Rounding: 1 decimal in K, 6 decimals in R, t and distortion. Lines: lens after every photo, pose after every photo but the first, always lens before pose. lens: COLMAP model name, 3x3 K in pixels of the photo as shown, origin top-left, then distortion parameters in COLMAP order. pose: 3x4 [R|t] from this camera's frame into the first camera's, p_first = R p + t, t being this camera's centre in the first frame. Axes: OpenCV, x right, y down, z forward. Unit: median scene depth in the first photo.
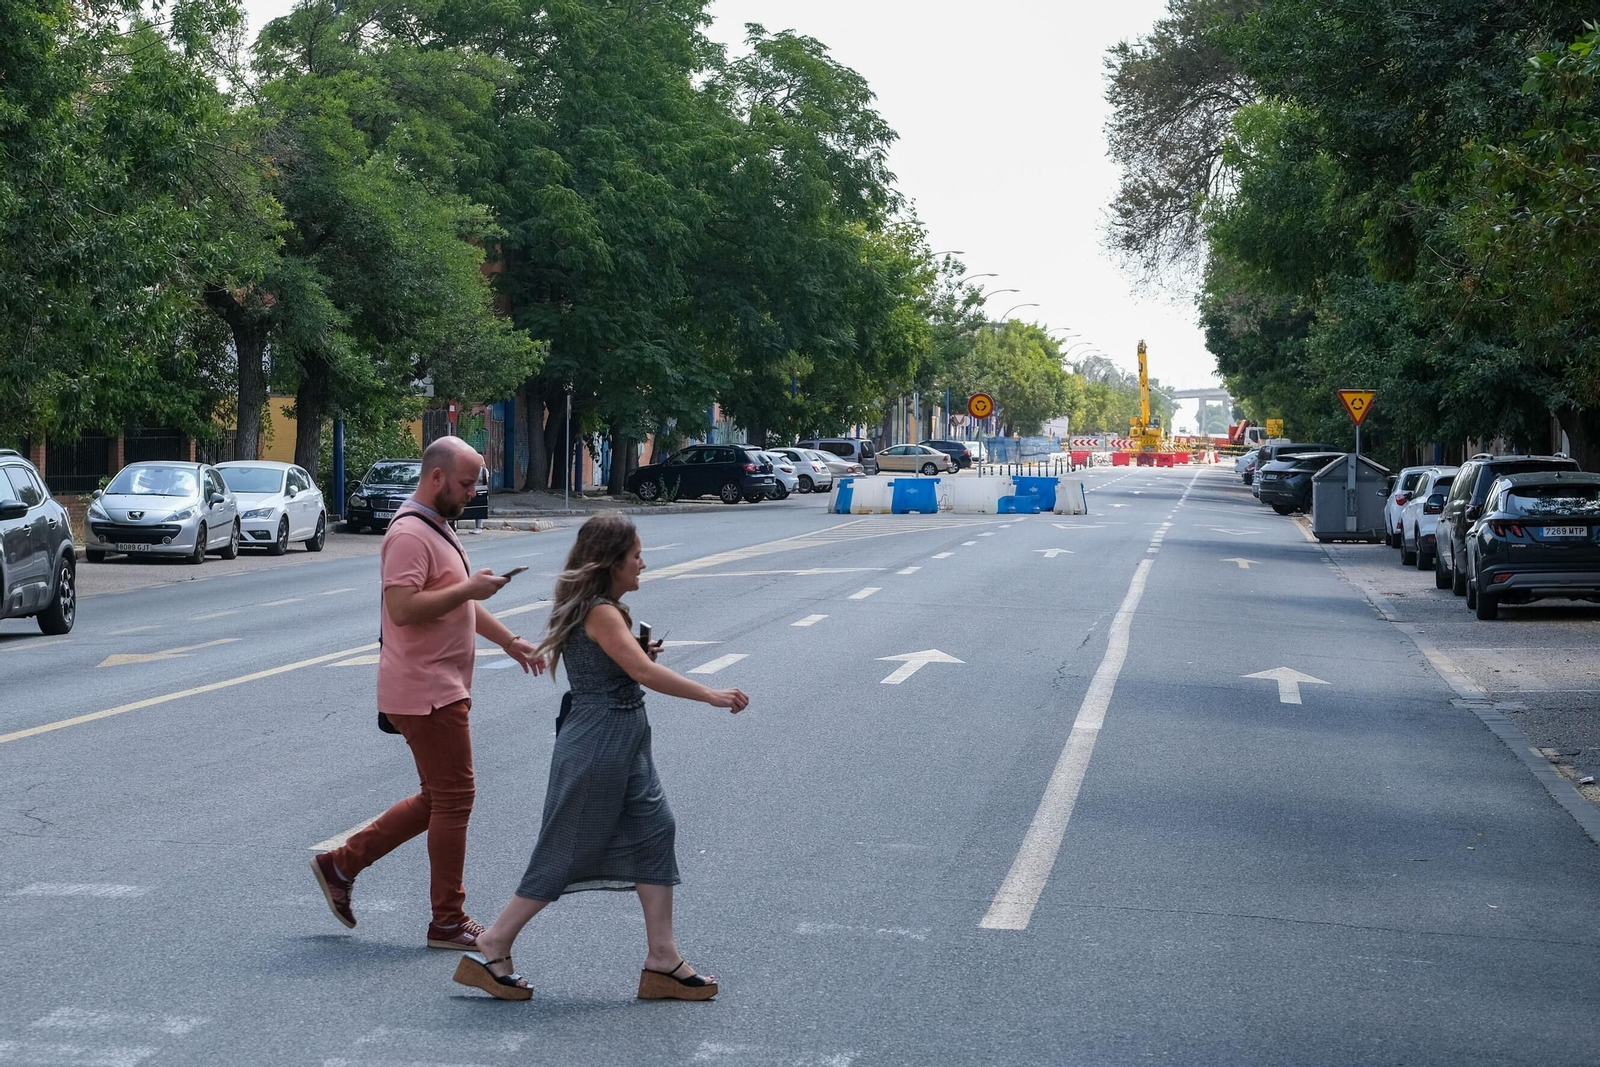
lens RADIAL K [[3448.9, 0, 805.9], [0, 3448.9, 536.1], [0, 0, 1]] dist [-0.098683, 0.000000]
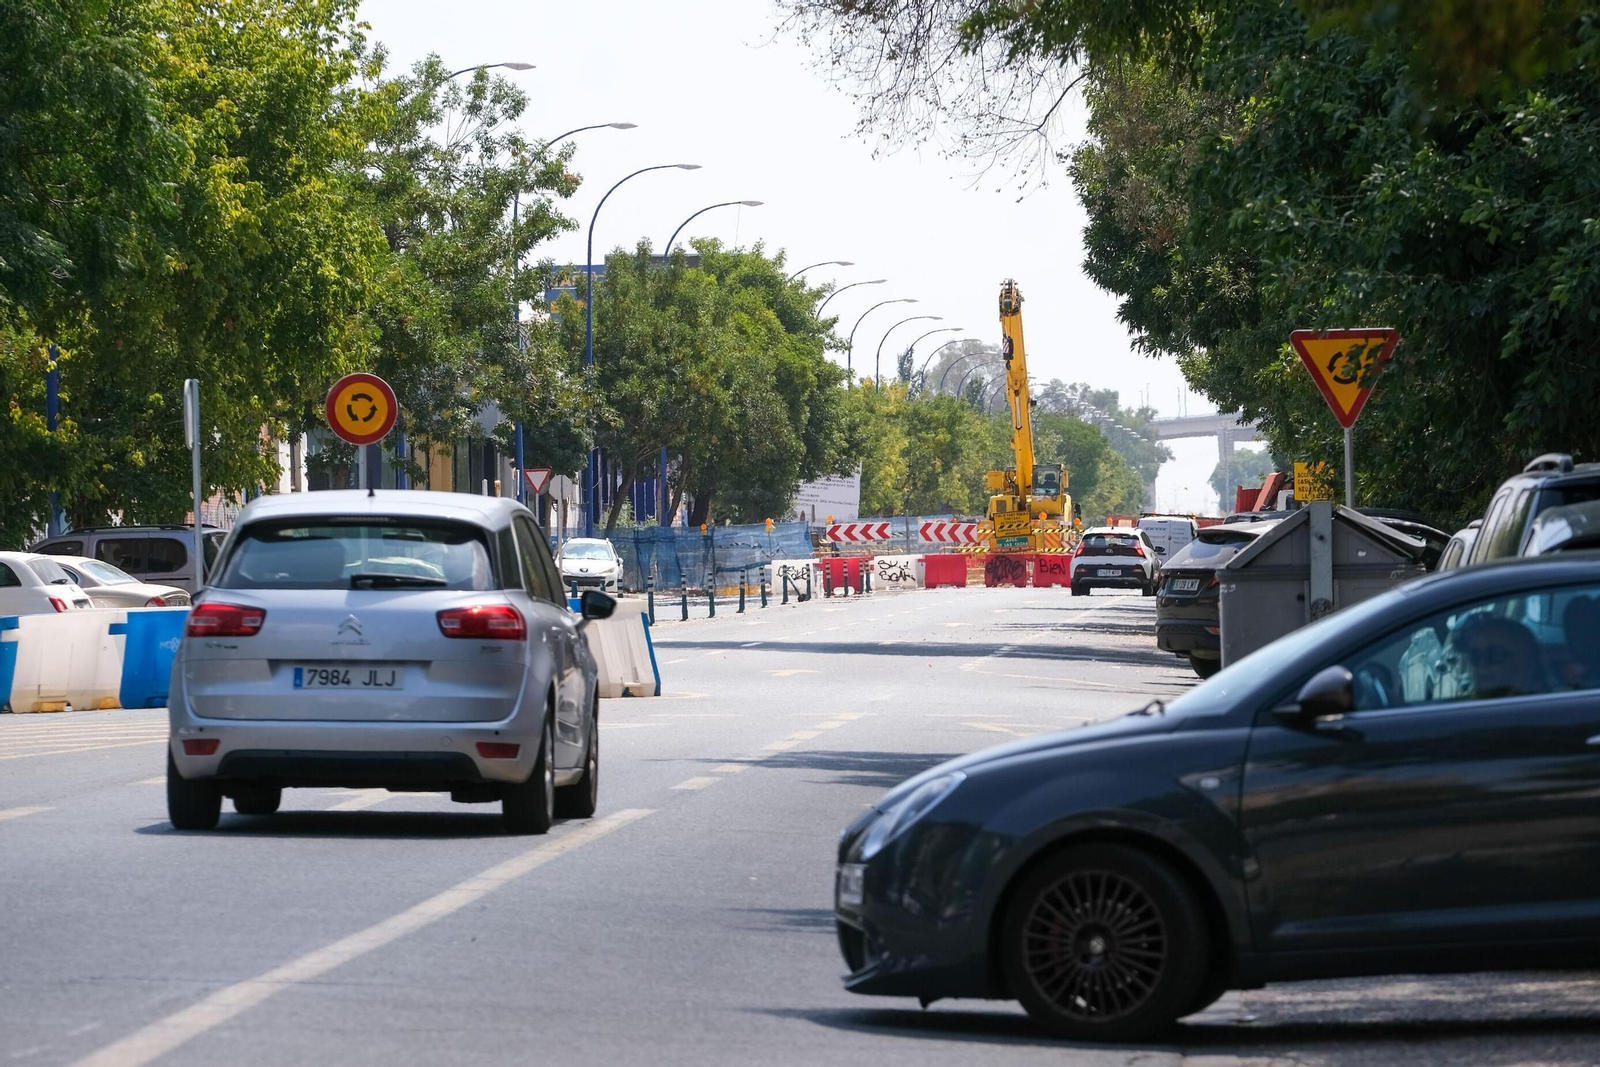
lens RADIAL K [[9987.5, 0, 795.3], [0, 9987.5, 392.6], [0, 0, 1]] dist [0.427597, 0.000000]
pose [[0.993499, -0.024909, 0.111082, -0.043943], [0.028917, 0.998982, -0.034618, -0.002419], [-0.110107, 0.037605, 0.993208, -0.129562]]
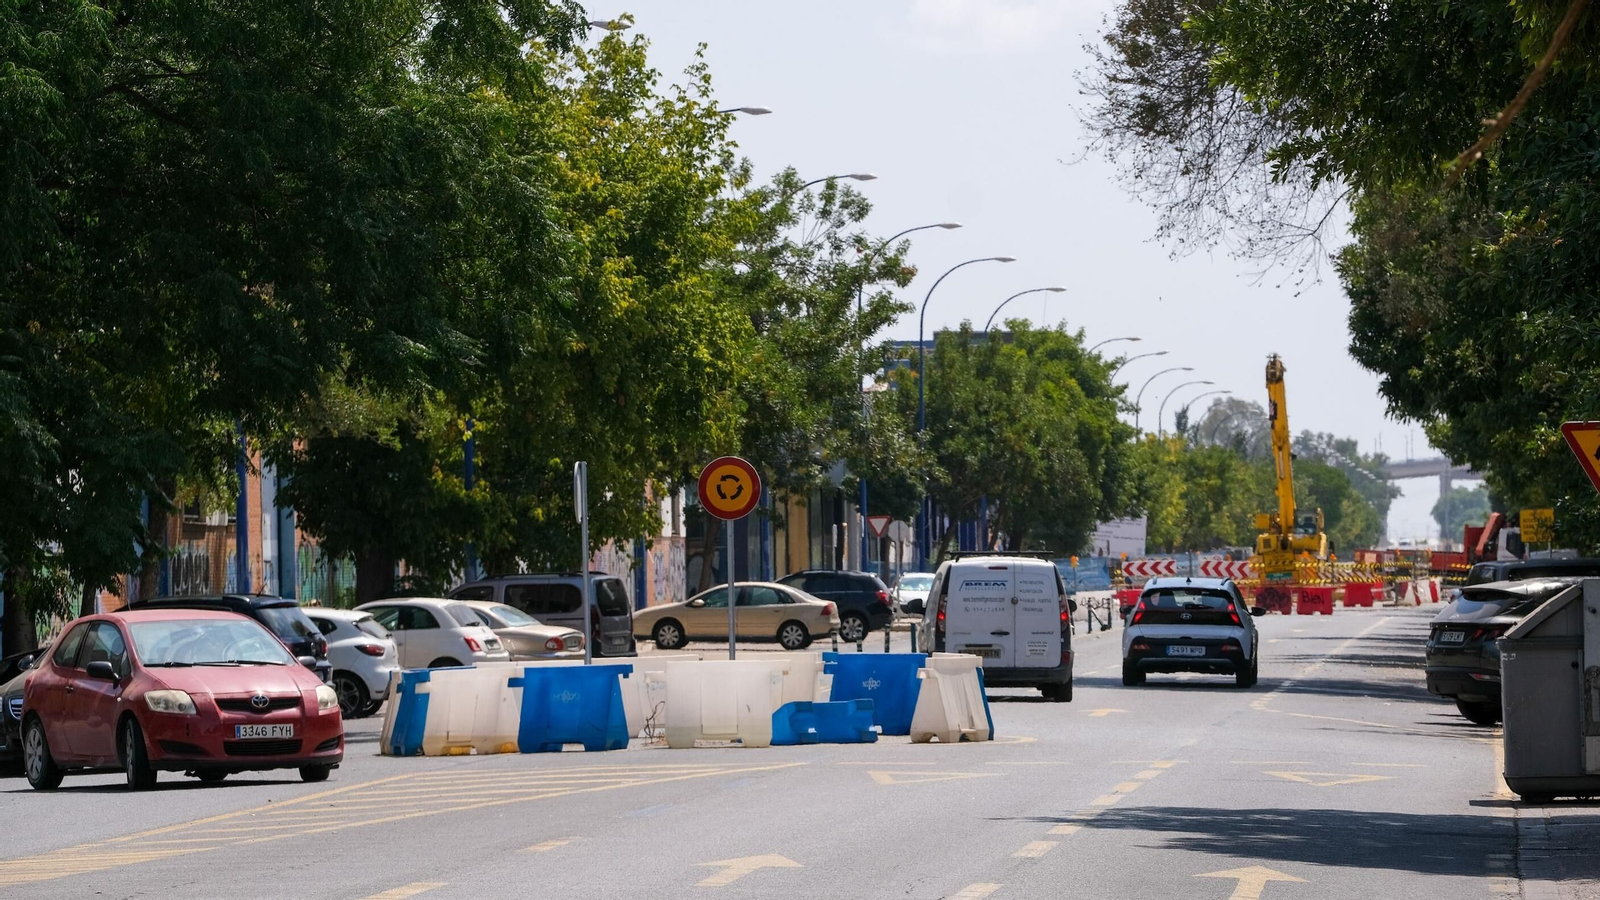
lens RADIAL K [[9134.1, 0, 799.0], [0, 9134.1, 445.1], [0, 0, 1]] dist [0.559195, 0.000000]
pose [[0.996777, -0.026463, 0.075735, -0.049763], [0.029608, 0.998732, -0.040718, 0.004865], [-0.074561, 0.042829, 0.996296, -0.209319]]
